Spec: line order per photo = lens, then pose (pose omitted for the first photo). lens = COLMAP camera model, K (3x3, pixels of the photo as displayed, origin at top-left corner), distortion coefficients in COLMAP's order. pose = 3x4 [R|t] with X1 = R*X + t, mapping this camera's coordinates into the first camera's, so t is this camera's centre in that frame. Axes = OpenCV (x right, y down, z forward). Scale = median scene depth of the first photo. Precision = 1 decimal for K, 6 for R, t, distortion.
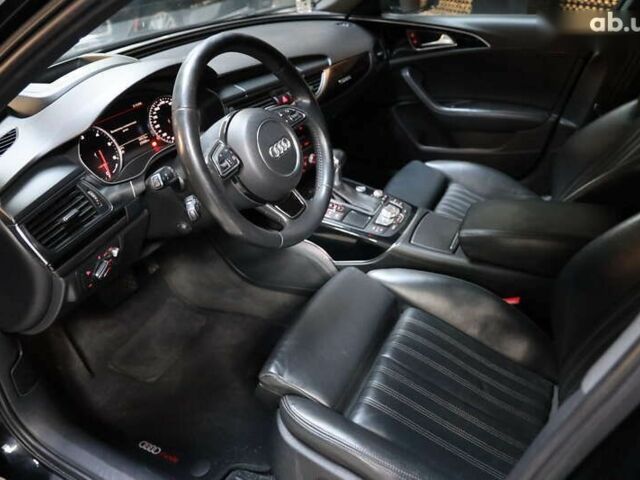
lens RADIAL K [[501.0, 0, 320.0], [0, 501.0, 240.0], [0, 0, 1]] dist [-0.042021, -0.001488]
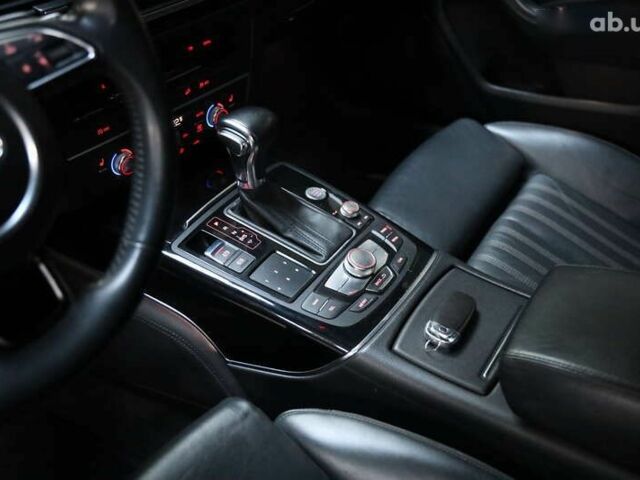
lens RADIAL K [[751.4, 0, 319.7], [0, 751.4, 229.2], [0, 0, 1]] dist [-0.101006, 0.000307]
pose [[0.993707, 0.086962, -0.070601, 0.141906], [-0.080169, 0.992346, 0.093930, -0.139332], [0.078229, -0.087678, 0.993072, 0.332806]]
